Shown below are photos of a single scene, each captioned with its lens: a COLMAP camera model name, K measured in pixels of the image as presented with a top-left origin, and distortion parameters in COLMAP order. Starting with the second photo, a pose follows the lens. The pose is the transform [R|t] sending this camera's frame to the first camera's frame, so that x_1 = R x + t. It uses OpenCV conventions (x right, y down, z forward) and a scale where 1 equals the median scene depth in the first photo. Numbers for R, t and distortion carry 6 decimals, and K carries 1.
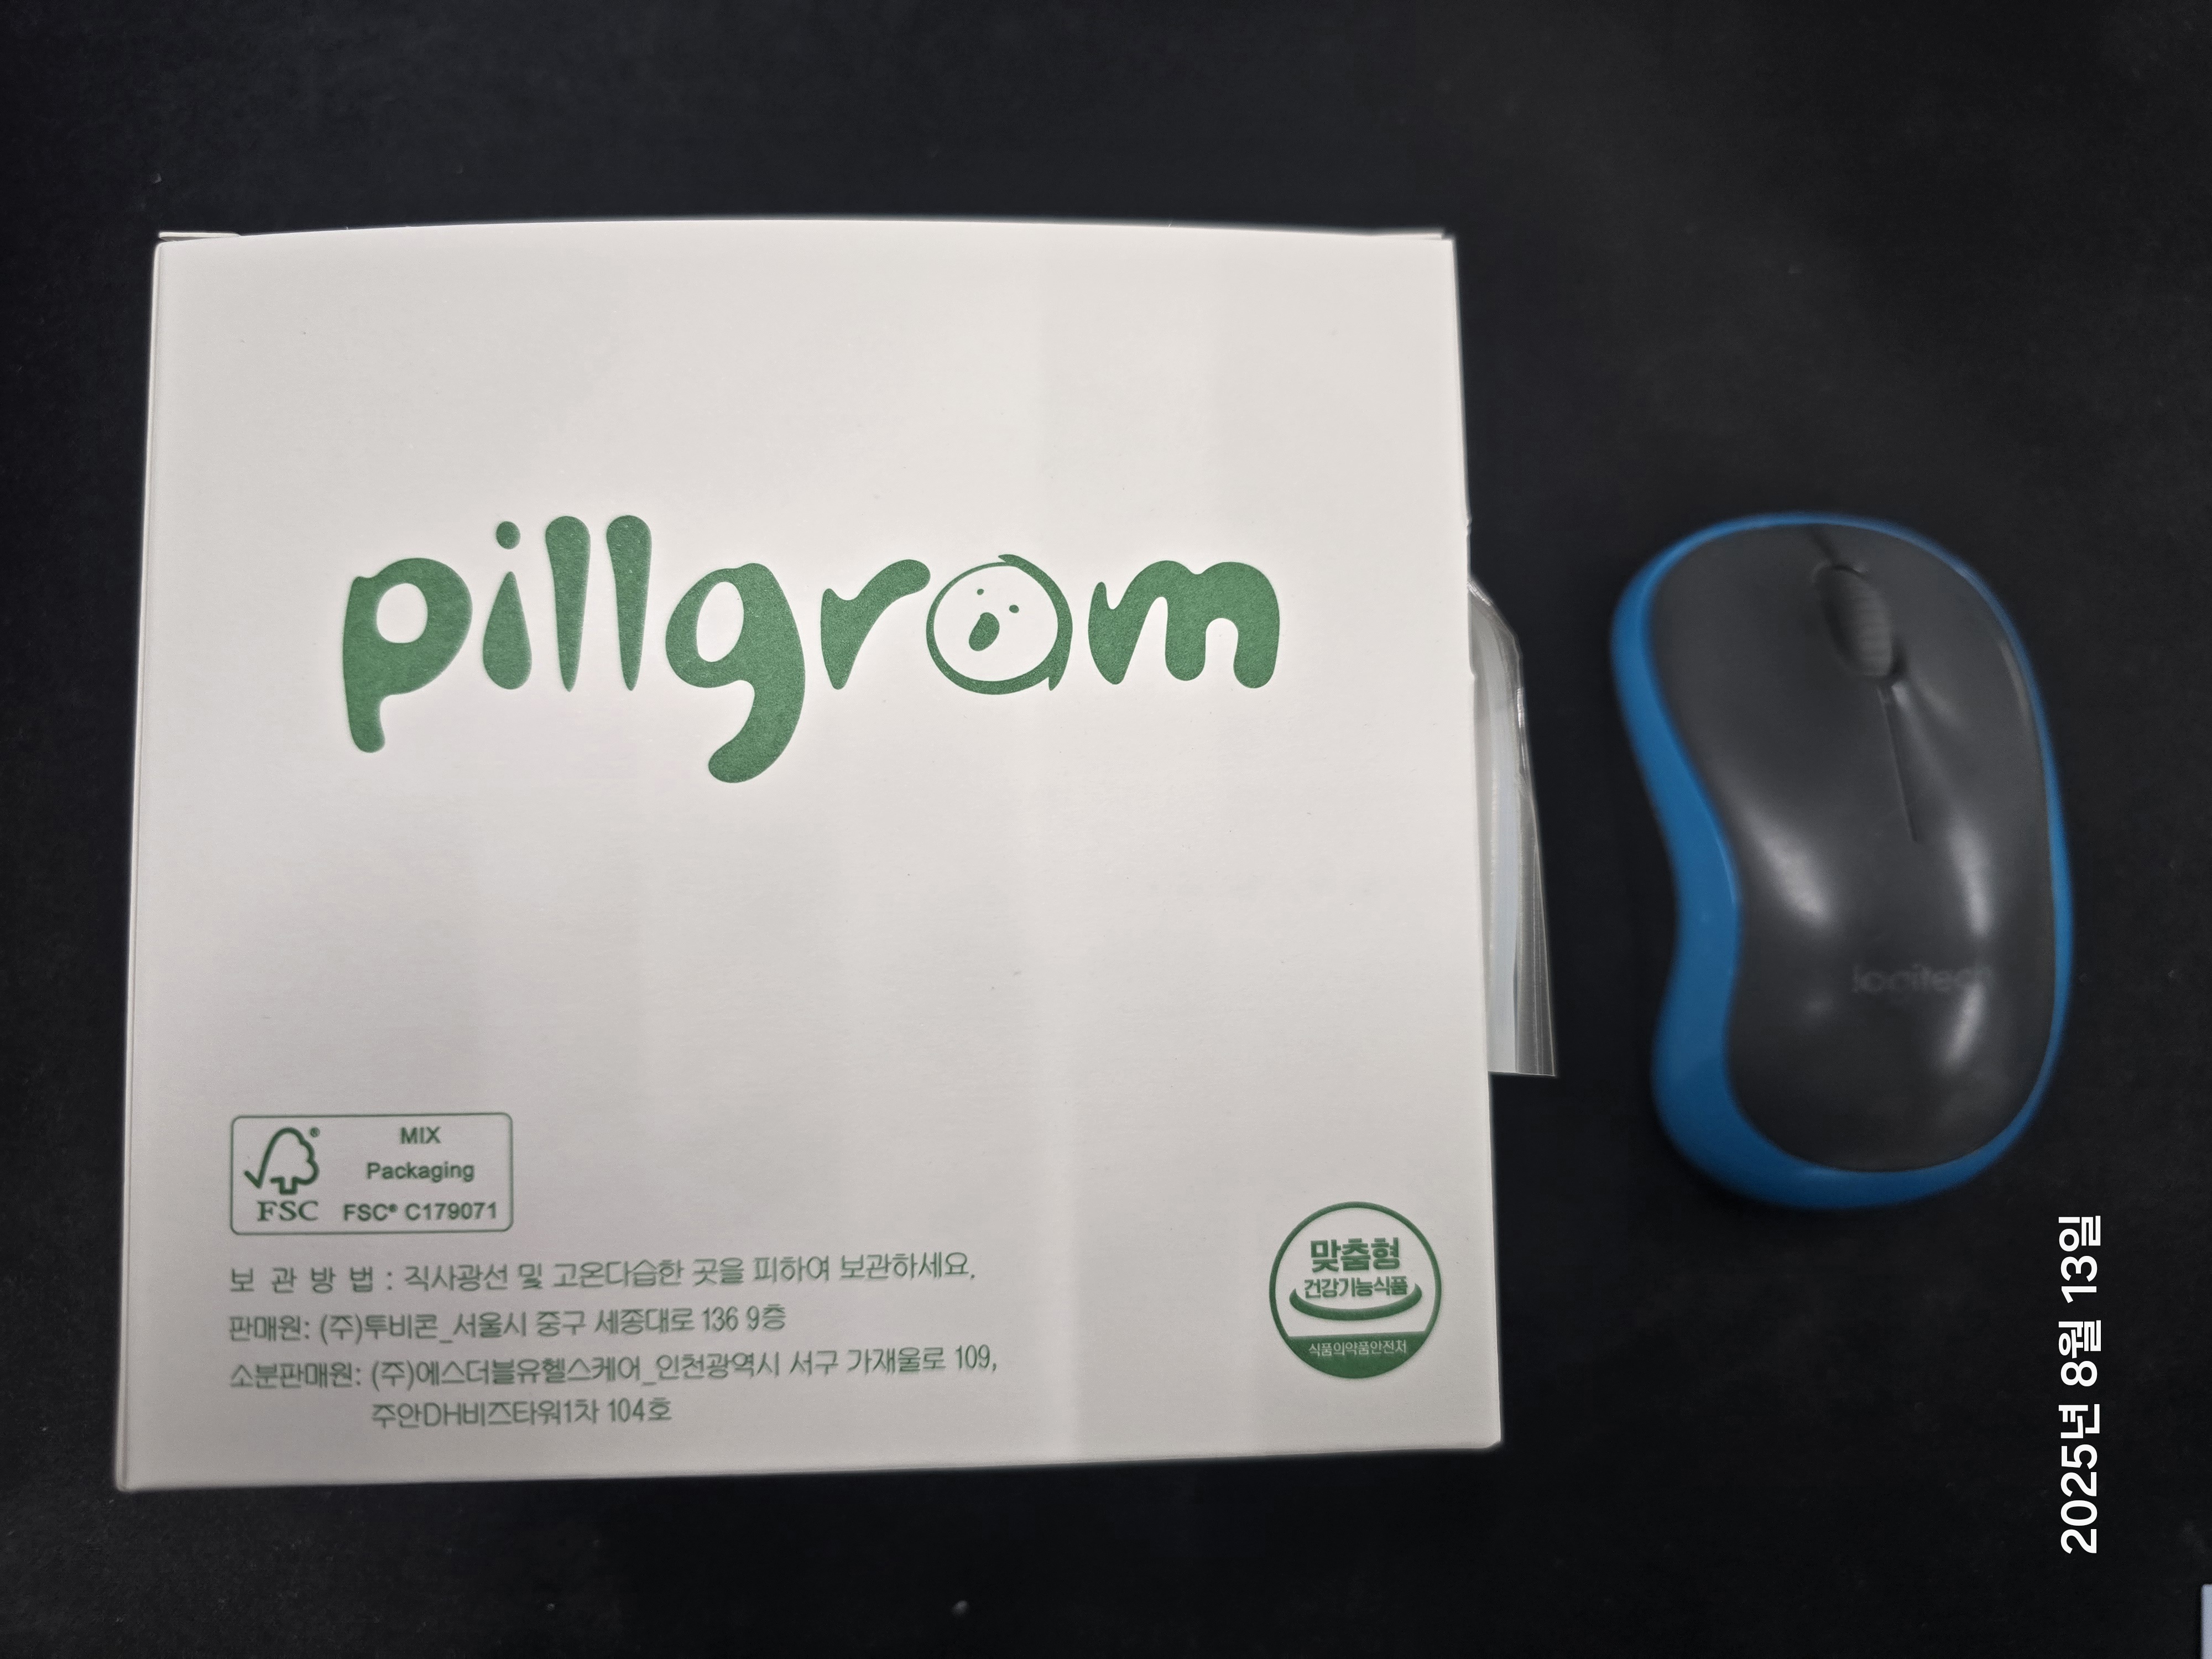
lens RADIAL K [[1497.3, 0, 1112.5], [0, 1497.3, 840.8], [0, 0, 1]] dist [-0.083327, -0.013866]
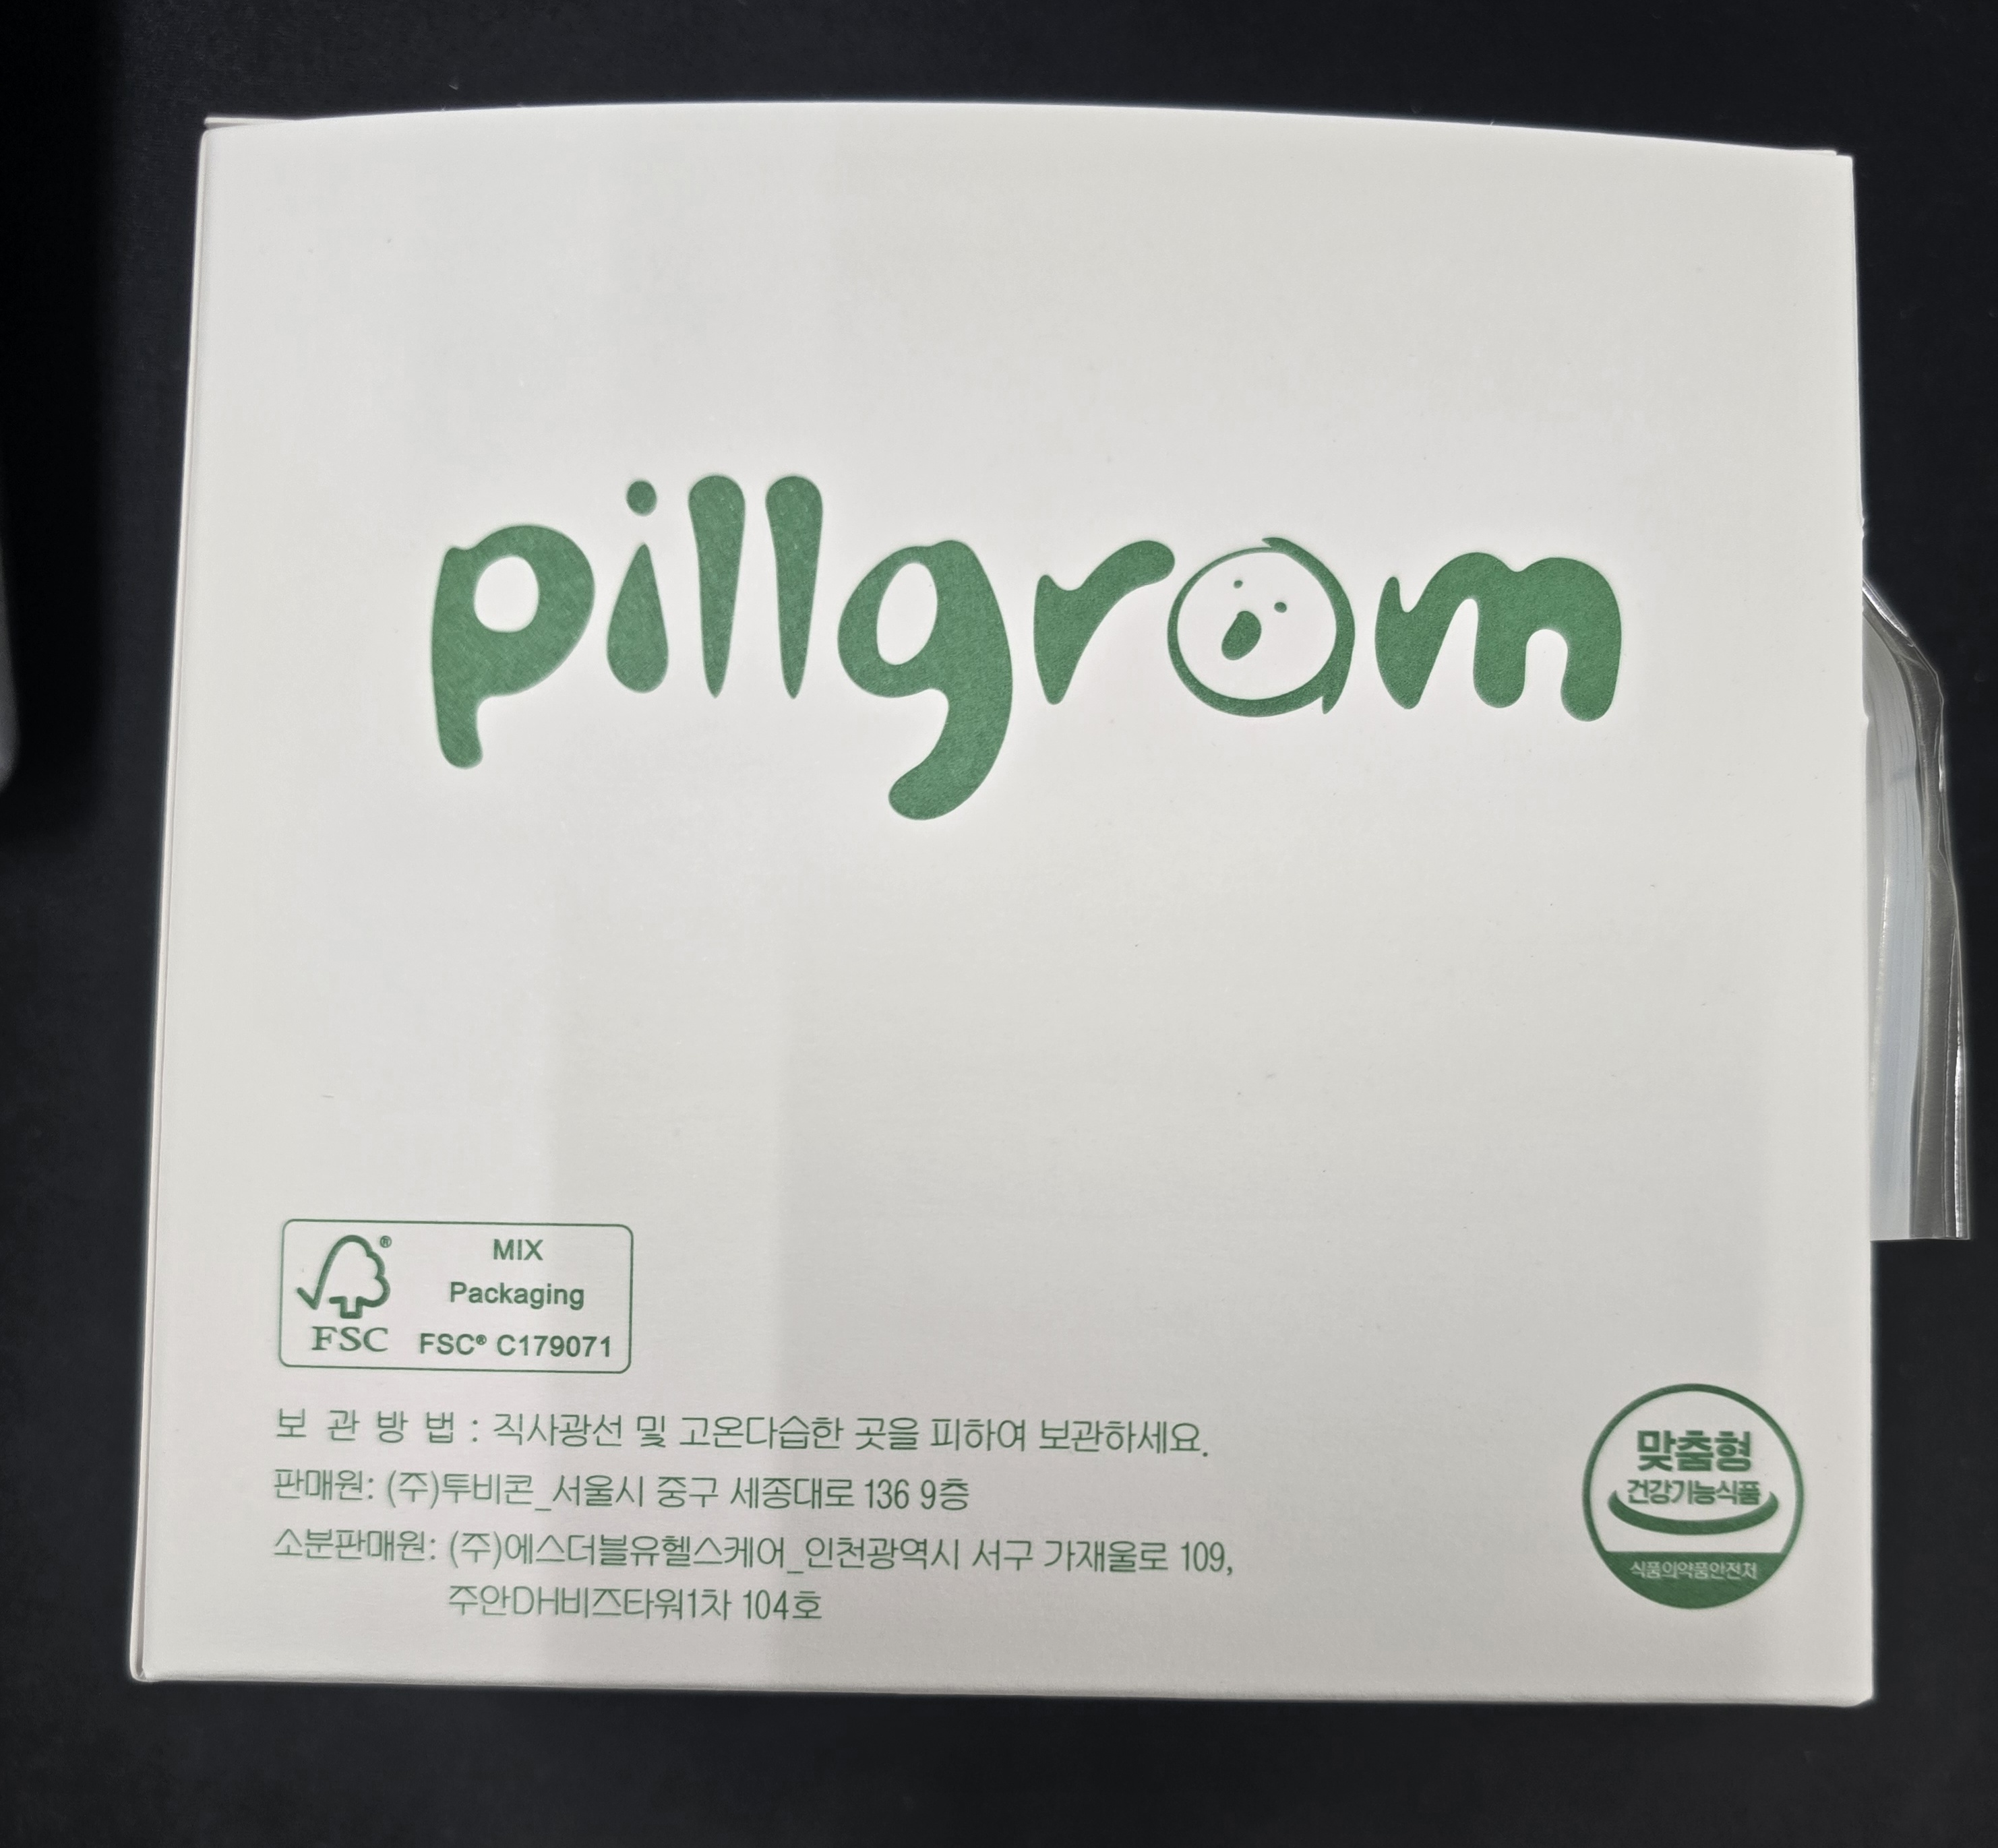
lens RADIAL K [[1570.4, 0, 1006.7], [0, 1570.4, 931.8], [0, 0, 1]] dist [0.056681, -0.008451]
pose [[0.975549, 0.025272, -0.218324, -0.024782], [-0.023780, 0.999672, 0.009460, 0.011576], [0.218492, -0.004037, 0.975830, 0.186490]]
